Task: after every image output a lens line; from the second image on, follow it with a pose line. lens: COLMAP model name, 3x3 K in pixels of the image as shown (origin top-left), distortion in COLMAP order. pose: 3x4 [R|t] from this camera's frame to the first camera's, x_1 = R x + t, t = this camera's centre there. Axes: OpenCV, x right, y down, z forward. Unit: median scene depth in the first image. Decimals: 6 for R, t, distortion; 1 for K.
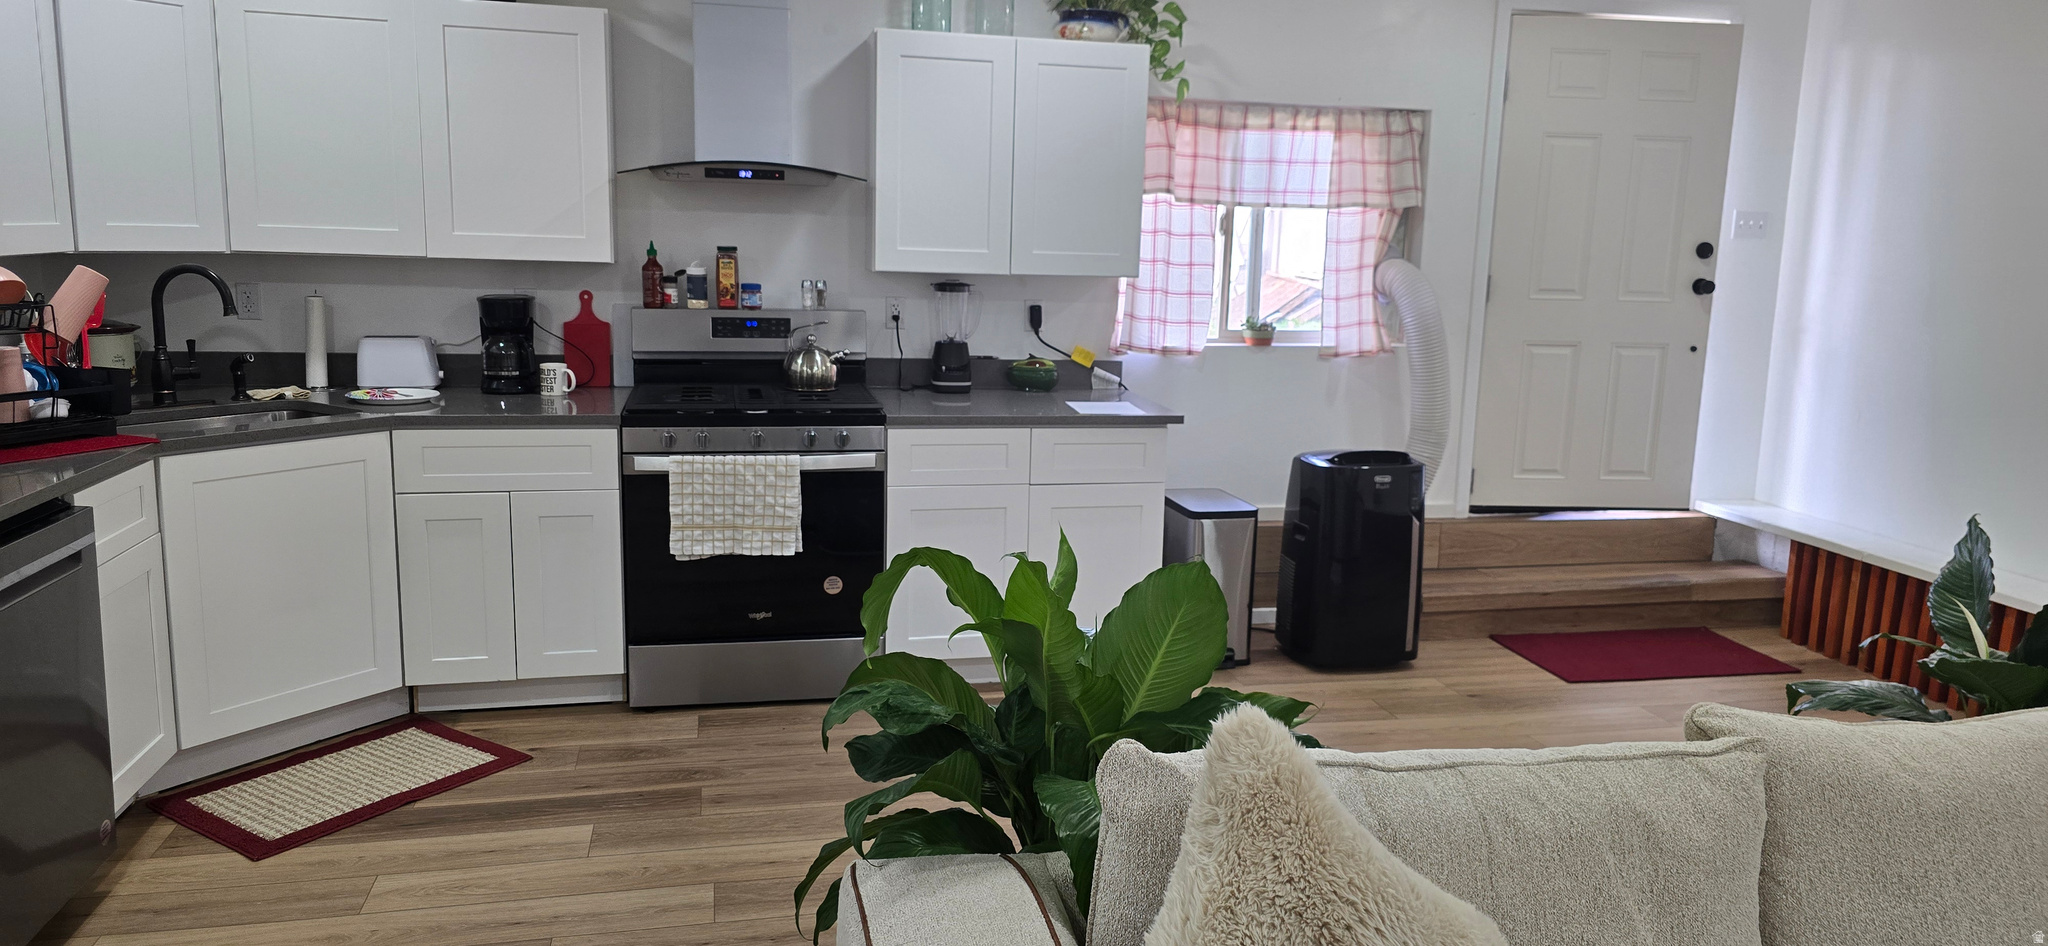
lens RADIAL K [[1370.3, 0, 1036.3], [0, 1370.3, 475.9], [0, 0, 1]] dist [0.036205, -0.002521]
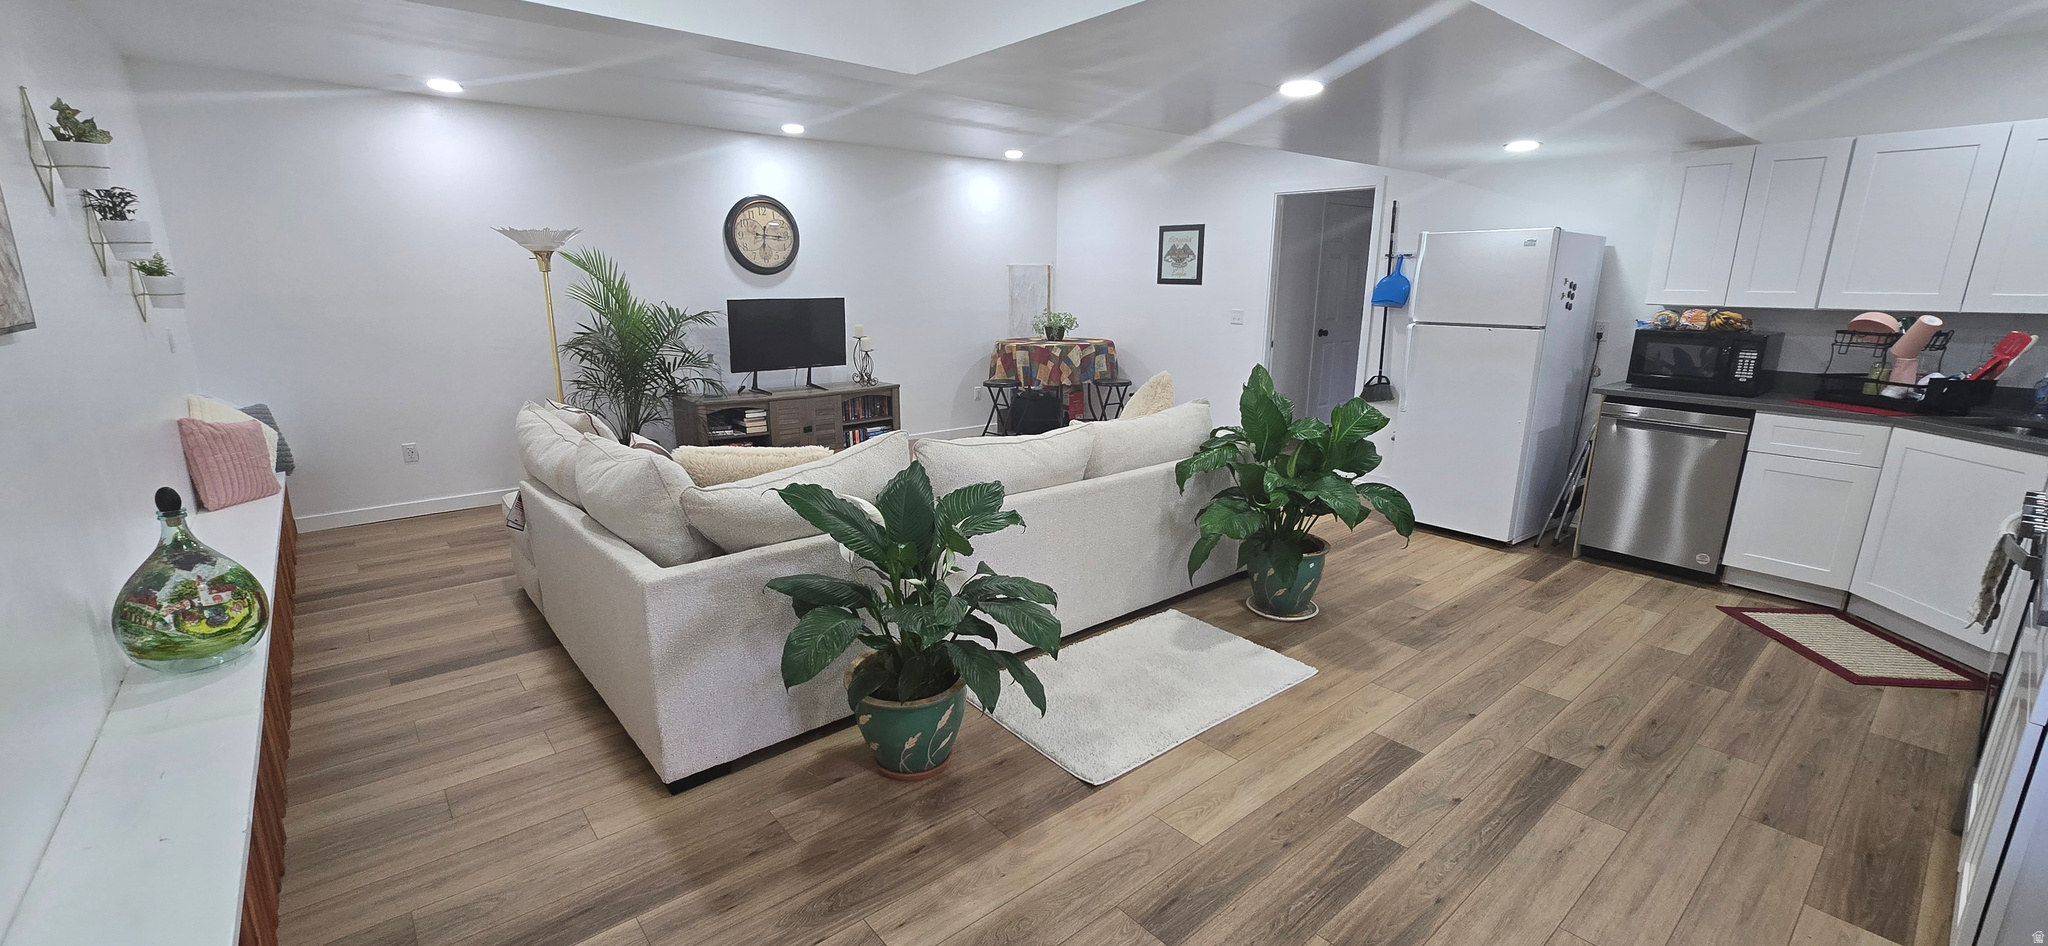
lens RADIAL K [[833.1, 0, 1026.2], [0, 833.1, 473.9], [0, 0, 1]] dist [-0.008368, 0.000078]
pose [[-0.888438, 0.078080, -0.452308, 0.591288], [-0.111282, 0.919384, 0.377292, -0.167530], [0.445303, 0.385534, -0.808127, 1.008874]]
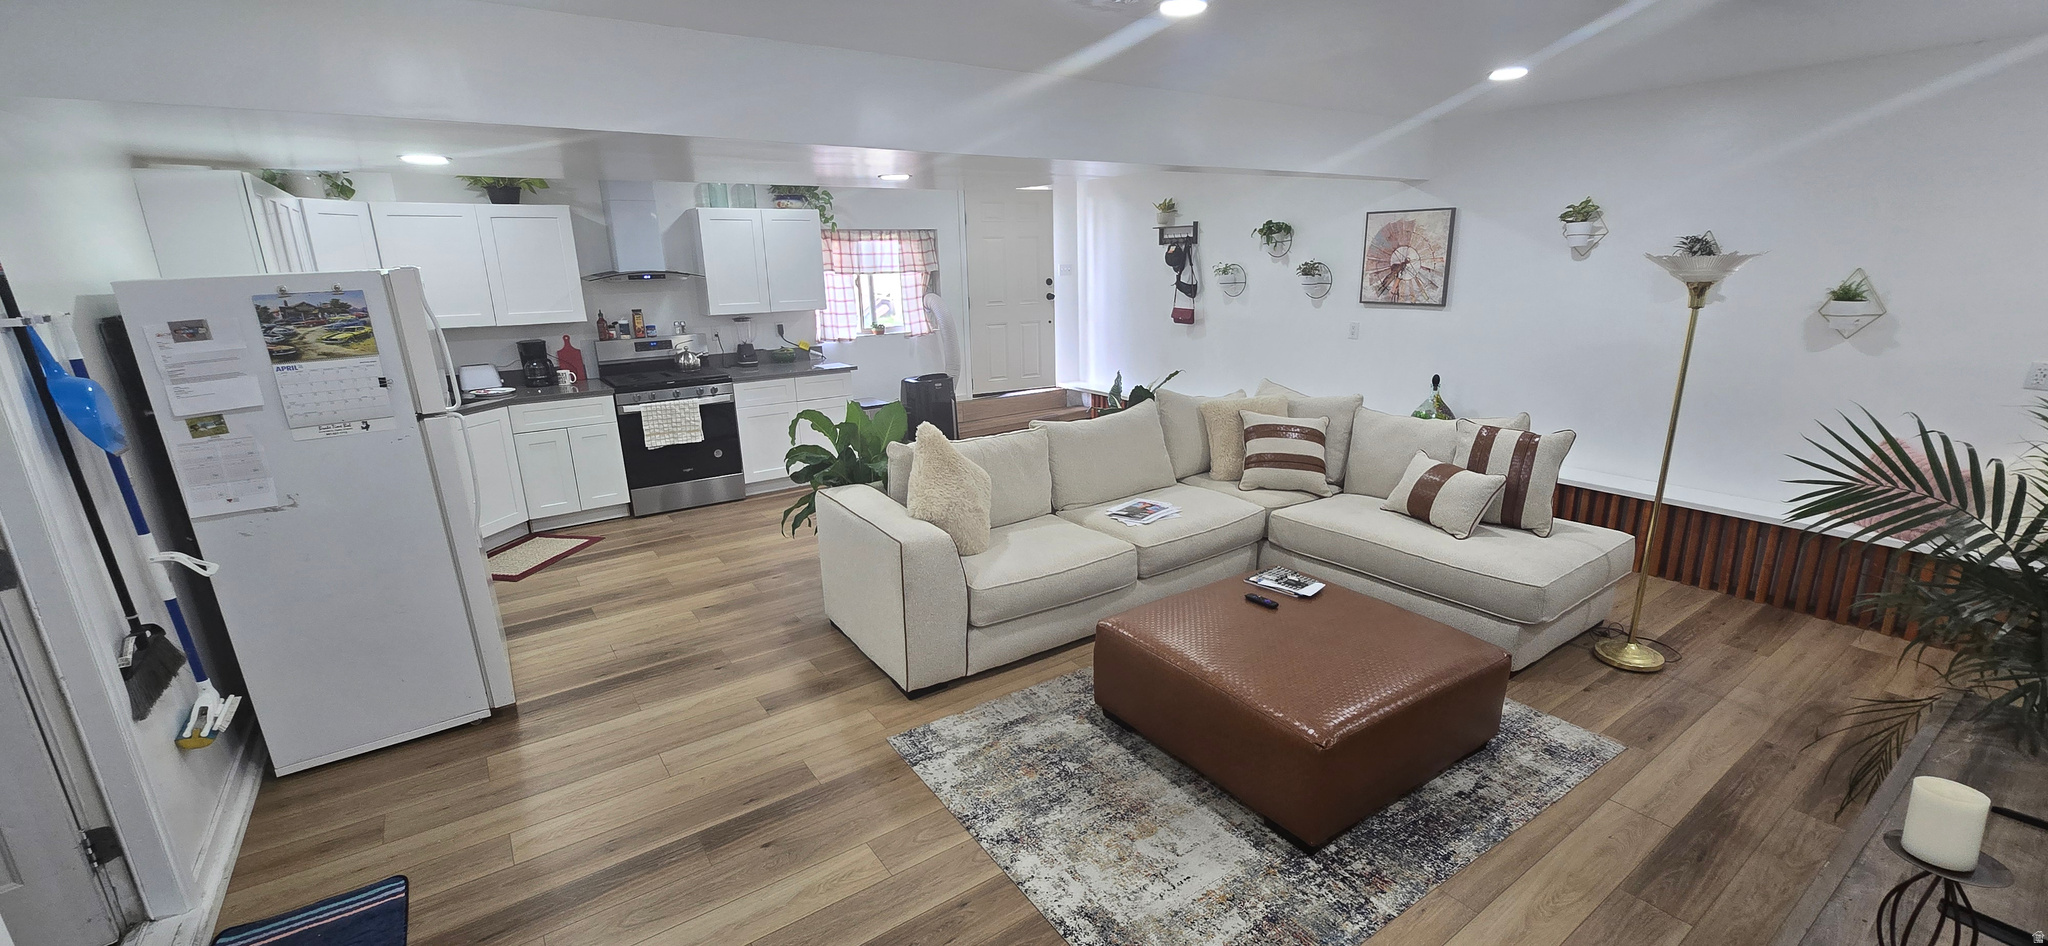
lens RADIAL K [[833.1, 0, 1038.2], [0, 833.1, 472.3], [0, 0, 1]] dist [-0.008368, 0.000078]
pose [[0.921543, -0.141219, 0.361684, -0.151395], [0.113130, 0.988754, 0.097812, 0.032794], [-0.371429, -0.049220, 0.927156, -0.481310]]
